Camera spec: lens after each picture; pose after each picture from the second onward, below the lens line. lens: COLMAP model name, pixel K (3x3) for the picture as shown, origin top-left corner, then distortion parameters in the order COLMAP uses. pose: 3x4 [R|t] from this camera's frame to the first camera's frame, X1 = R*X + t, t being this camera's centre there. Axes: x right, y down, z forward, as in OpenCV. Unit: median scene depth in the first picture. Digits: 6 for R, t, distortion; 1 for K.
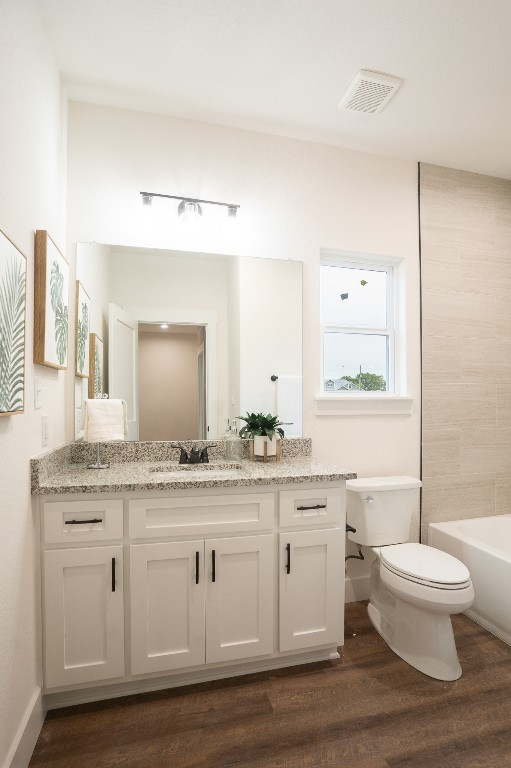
lens RADIAL K [[393.2, 0, 256.3], [0, 393.2, 398.1], [0, 0, 1]] dist [-0.082247, 0.053193]
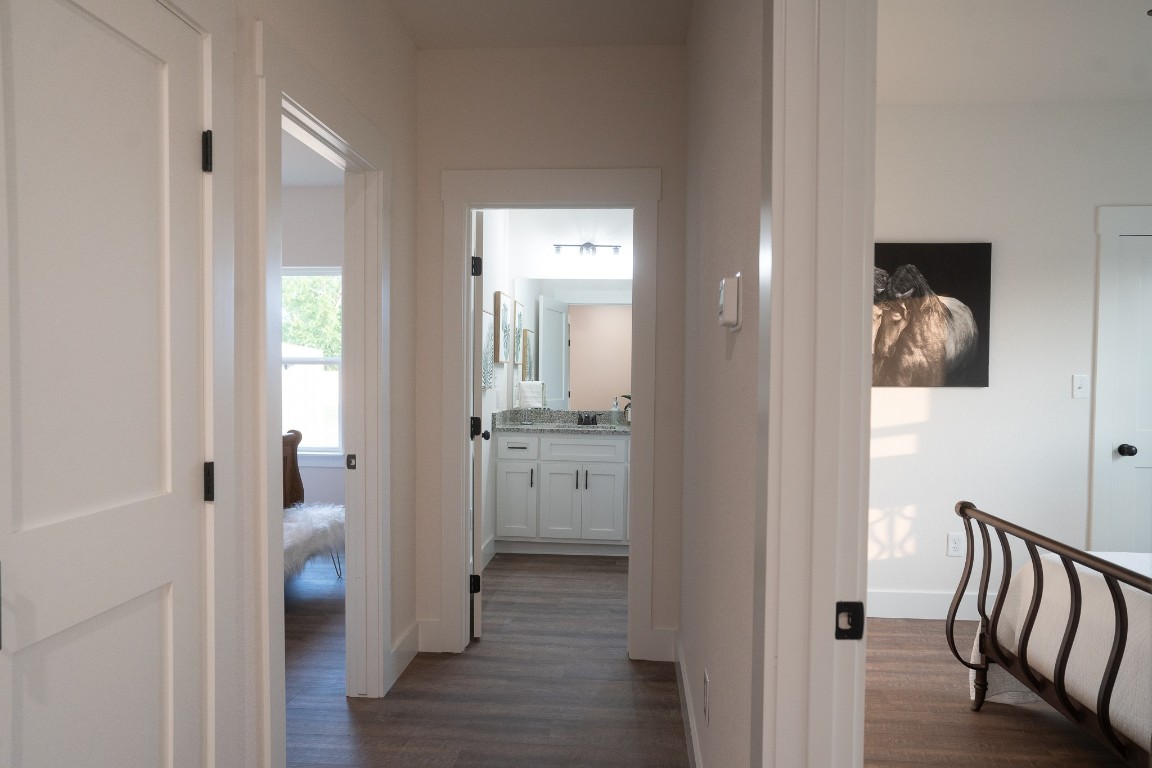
lens RADIAL K [[716.9, 0, 576.0], [0, 716.9, 384.0], [0, 0, 1]] dist [-0.067727, 0.067602]
pose [[0.943126, 0.018866, -0.331900, 0.892098], [-0.014249, 0.999765, 0.016341, -0.044301], [0.332131, -0.010682, 0.943173, -2.009182]]
